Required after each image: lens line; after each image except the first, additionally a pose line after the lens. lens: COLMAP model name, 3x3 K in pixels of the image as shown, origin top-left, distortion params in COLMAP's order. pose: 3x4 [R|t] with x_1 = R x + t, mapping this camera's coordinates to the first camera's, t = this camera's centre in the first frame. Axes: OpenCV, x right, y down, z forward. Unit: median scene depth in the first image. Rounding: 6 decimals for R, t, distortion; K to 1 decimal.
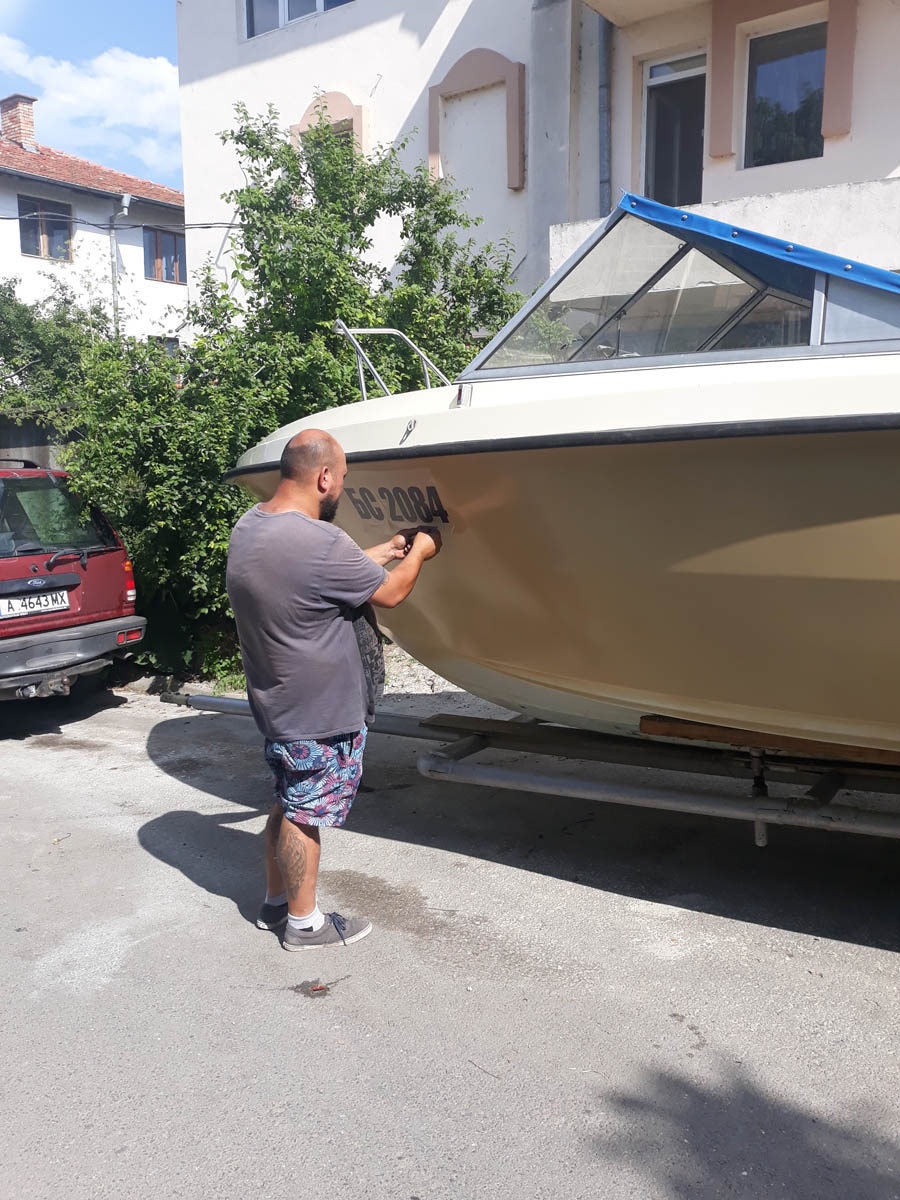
lens RADIAL K [[985.9, 0, 450.0], [0, 985.9, 600.0], [0, 0, 1]] dist [-0.001391, -0.006928]
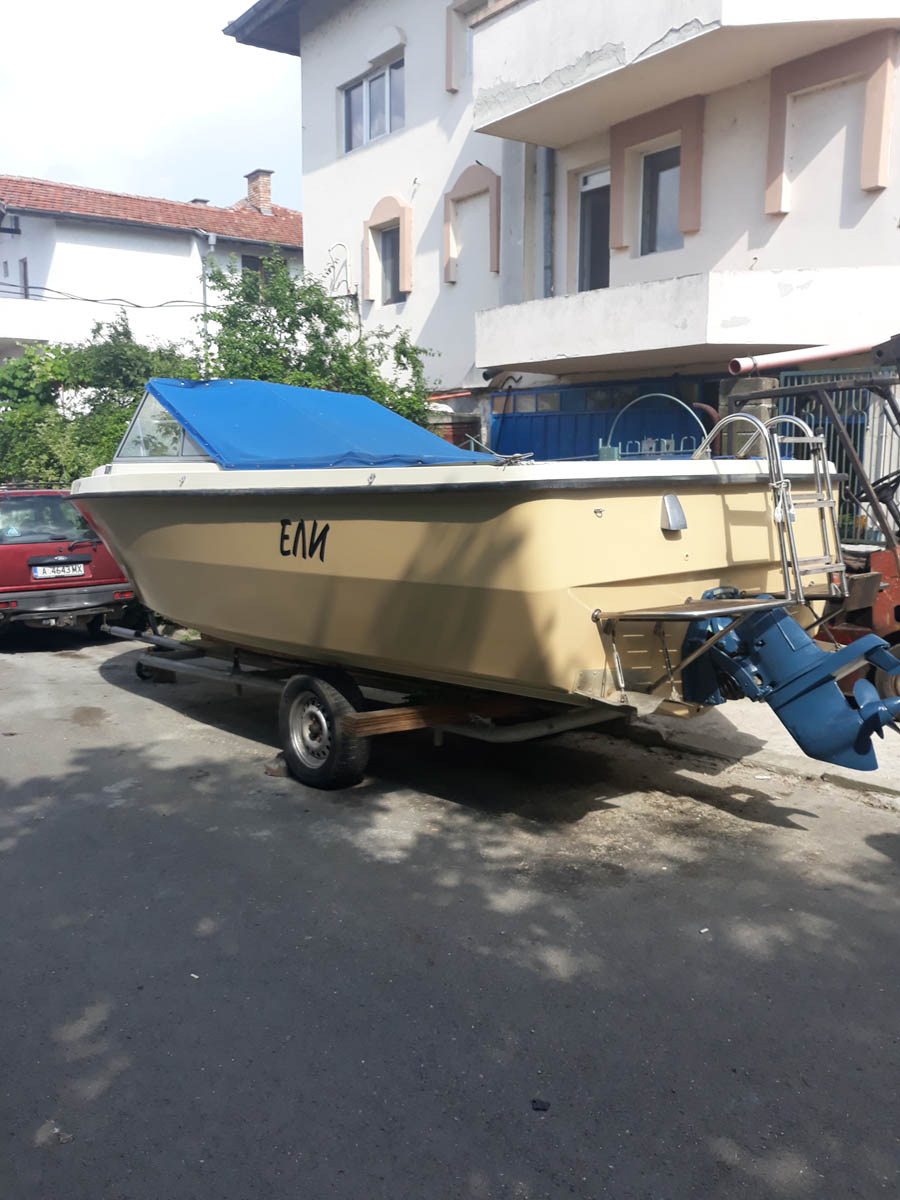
lens RADIAL K [[971.2, 0, 450.0], [0, 971.2, 600.0], [0, 0, 1]] dist [0.006686, -0.047059]
pose [[0.960234, 0.049980, -0.274685, 0.581854], [-0.050577, 0.998708, 0.004912, 0.010076], [0.274576, 0.009176, 0.961522, -0.352233]]
